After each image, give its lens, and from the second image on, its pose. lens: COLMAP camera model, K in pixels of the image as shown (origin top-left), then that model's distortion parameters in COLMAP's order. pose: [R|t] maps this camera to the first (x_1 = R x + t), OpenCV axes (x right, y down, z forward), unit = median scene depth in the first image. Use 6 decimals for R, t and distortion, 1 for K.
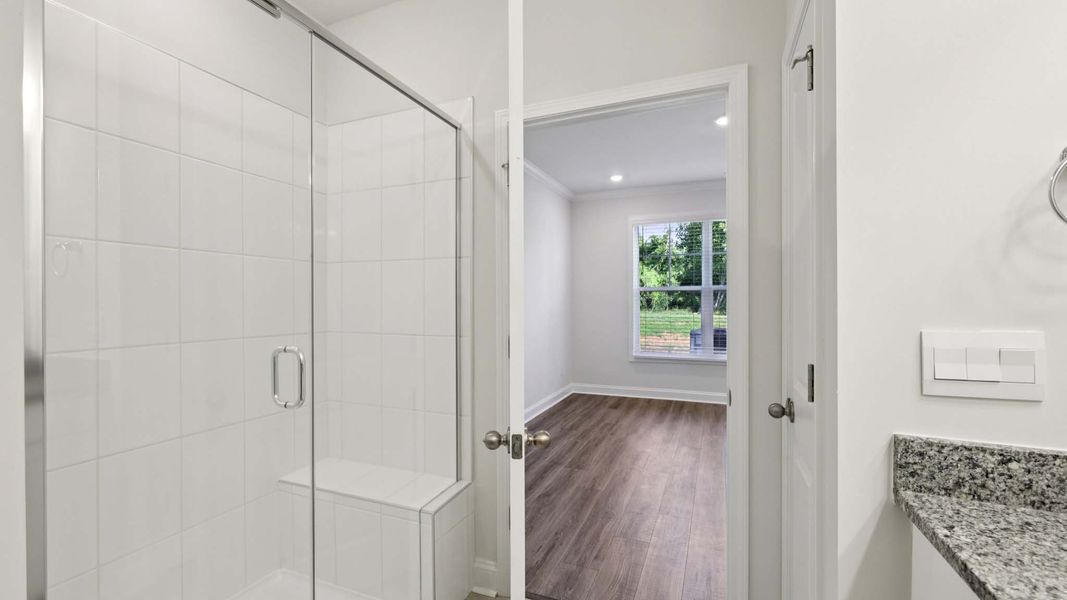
lens RADIAL K [[442.8, 0, 533.5], [0, 442.8, 300.0], [0, 0, 1]] dist [-0.000007, -0.000026]
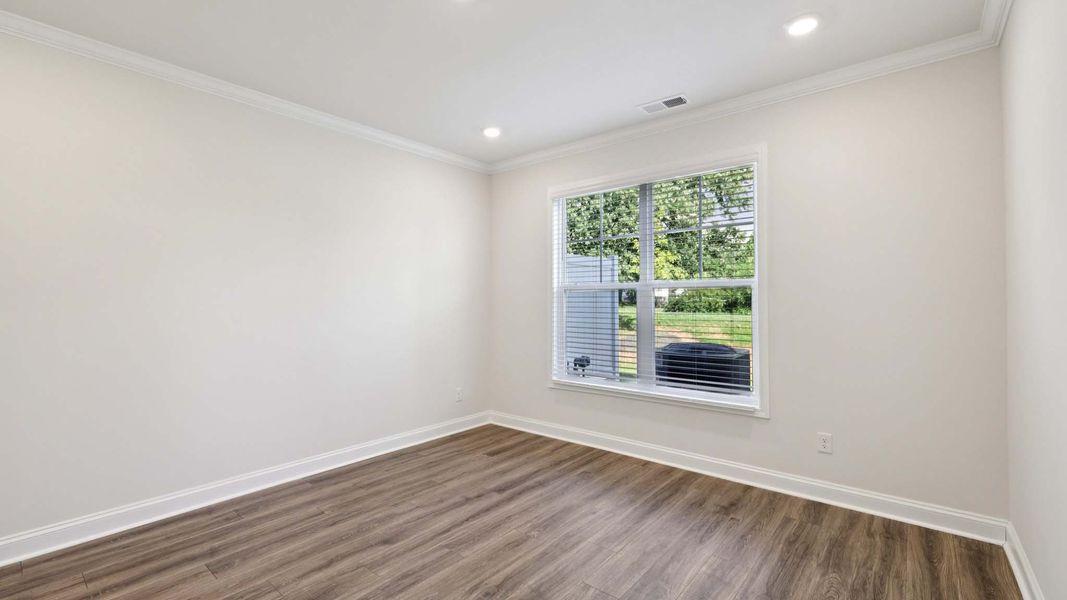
lens RADIAL K [[442.8, 0, 533.5], [0, 442.8, 300.0], [0, 0, 1]] dist [-0.000007, -0.000026]
pose [[0.951799, 0.001929, -0.306717, 0.496863], [-0.001269, 0.999996, 0.002353, -0.007976], [0.306721, -0.001850, 0.951798, 0.363022]]
